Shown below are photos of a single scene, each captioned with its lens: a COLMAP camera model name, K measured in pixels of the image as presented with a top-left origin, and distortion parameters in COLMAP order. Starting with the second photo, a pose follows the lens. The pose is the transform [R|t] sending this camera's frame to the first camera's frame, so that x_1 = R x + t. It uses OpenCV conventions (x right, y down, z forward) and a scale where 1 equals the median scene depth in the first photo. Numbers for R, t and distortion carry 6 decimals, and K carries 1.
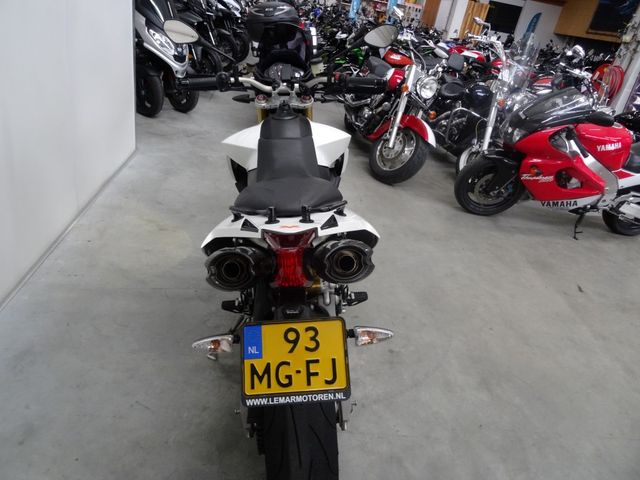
lens RADIAL K [[457.2, 0, 320.3], [0, 457.2, 236.5], [0, 0, 1]] dist [0.007808, -0.008885]
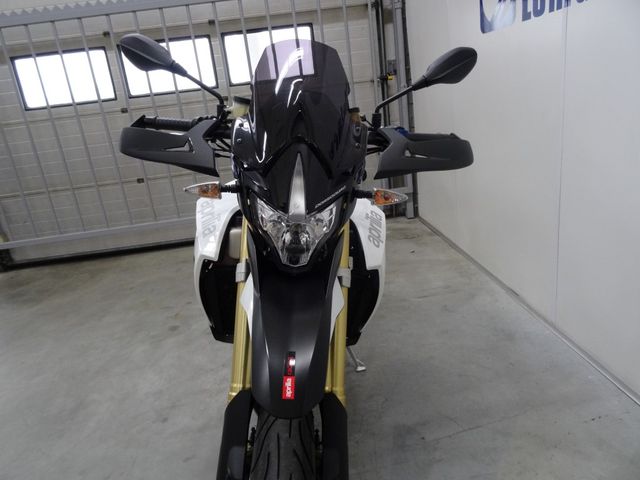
lens RADIAL K [[457.2, 0, 322.1], [0, 457.2, 242.6], [0, 0, 1]] dist [0.007808, -0.008885]
pose [[-0.997855, -0.057613, -0.031069, -0.056855], [-0.062611, 0.701663, 0.709752, -0.381276], [-0.019091, 0.710175, -0.703766, 0.870519]]
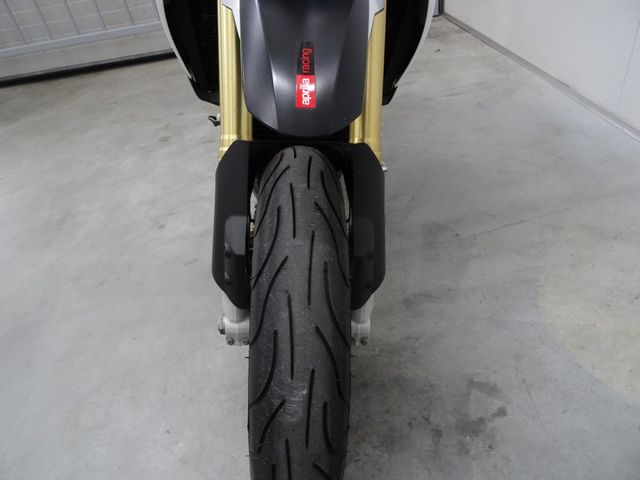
lens RADIAL K [[457.2, 0, 322.2], [0, 457.2, 239.1], [0, 0, 1]] dist [0.007808, -0.008885]
pose [[-0.999097, -0.025572, -0.033927, -0.053068], [-0.041659, 0.432952, 0.900454, -0.273338], [-0.008337, 0.901054, -0.433626, 0.860863]]
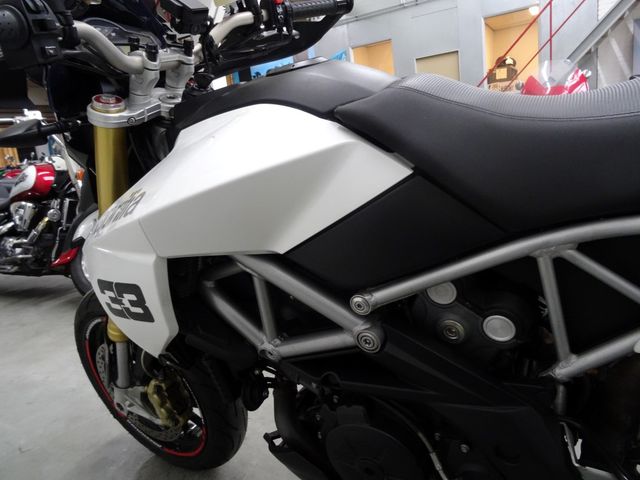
lens RADIAL K [[457.2, 0, 320.5], [0, 457.2, 241.1], [0, 0, 1]] dist [0.007808, -0.008885]
pose [[0.534819, -0.396574, 0.746121, -0.212410], [0.560964, 0.826992, 0.037459, -0.080882], [-0.631892, 0.398514, 0.664755, 0.427910]]
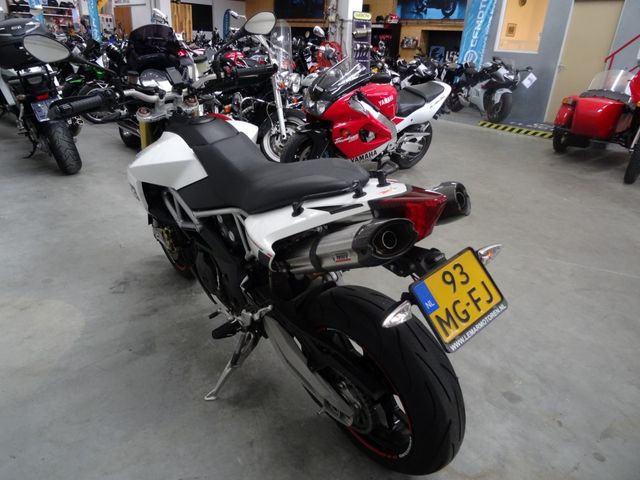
lens RADIAL K [[457.2, 0, 314.4], [0, 457.2, 234.8], [0, 0, 1]] dist [0.007808, -0.008885]
pose [[0.814087, -0.337297, 0.472750, -0.220148], [0.343042, 0.936143, 0.077191, -0.019409], [-0.468598, 0.099333, 0.877809, 0.051697]]
